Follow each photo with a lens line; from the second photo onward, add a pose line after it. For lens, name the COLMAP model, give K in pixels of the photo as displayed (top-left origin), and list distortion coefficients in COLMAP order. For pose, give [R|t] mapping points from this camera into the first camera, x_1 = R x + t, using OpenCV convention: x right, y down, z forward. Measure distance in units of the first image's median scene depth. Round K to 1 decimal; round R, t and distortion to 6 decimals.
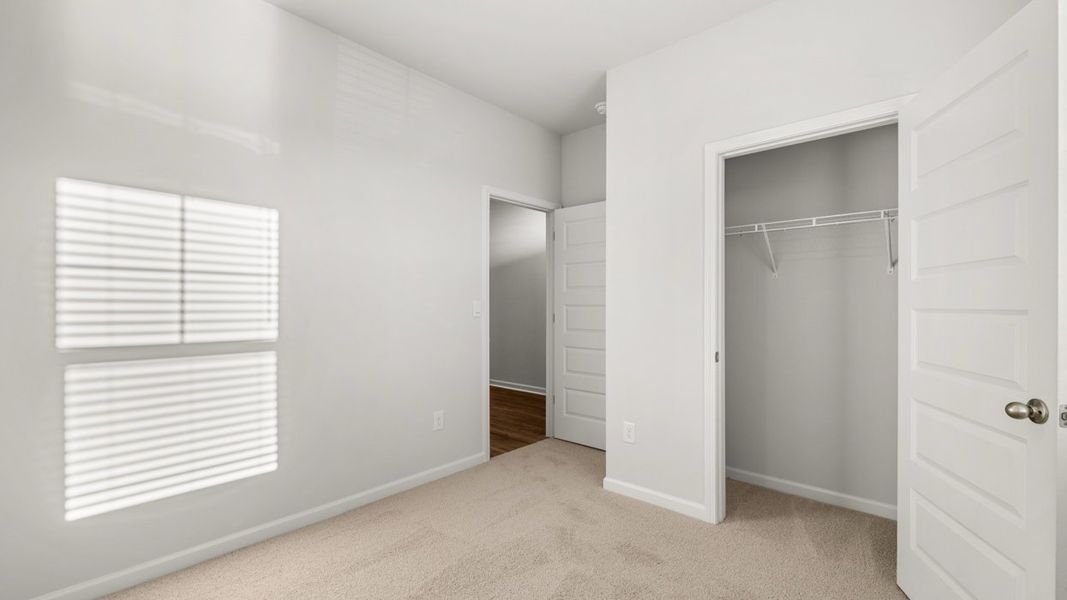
lens RADIAL K [[444.4, 0, 529.1], [0, 444.4, 302.8], [0, 0, 1]] dist [0.000214, 0.000070]
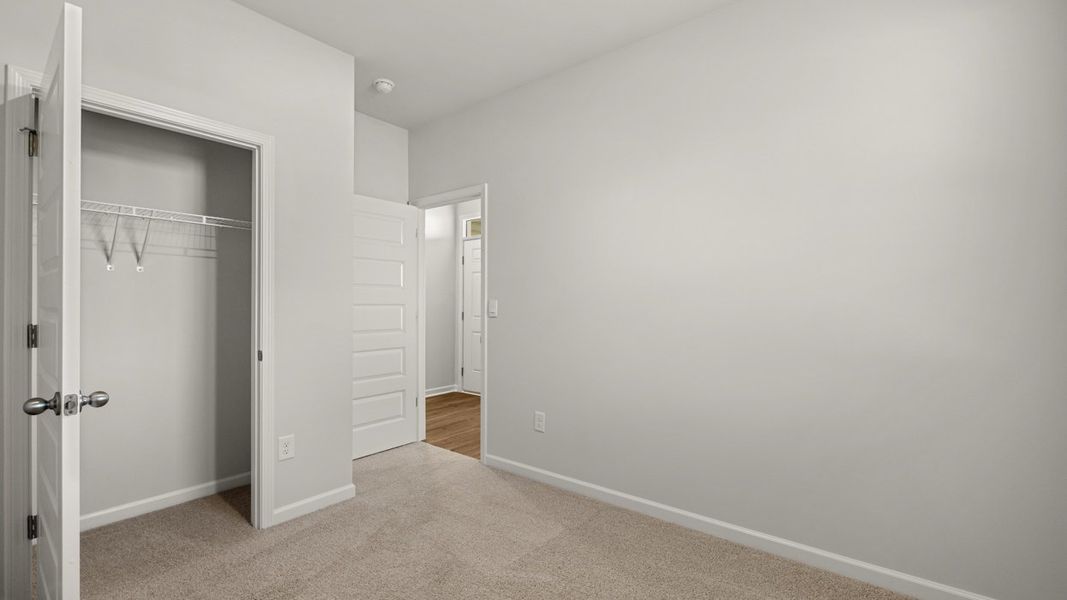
lens RADIAL K [[444.4, 0, 529.1], [0, 444.4, 302.8], [0, 0, 1]] dist [0.000214, 0.000070]
pose [[-0.059404, -0.001928, 0.998232, -0.603354], [-0.010625, 0.999943, 0.001300, -0.008939], [-0.998178, -0.010529, -0.059421, 0.482125]]
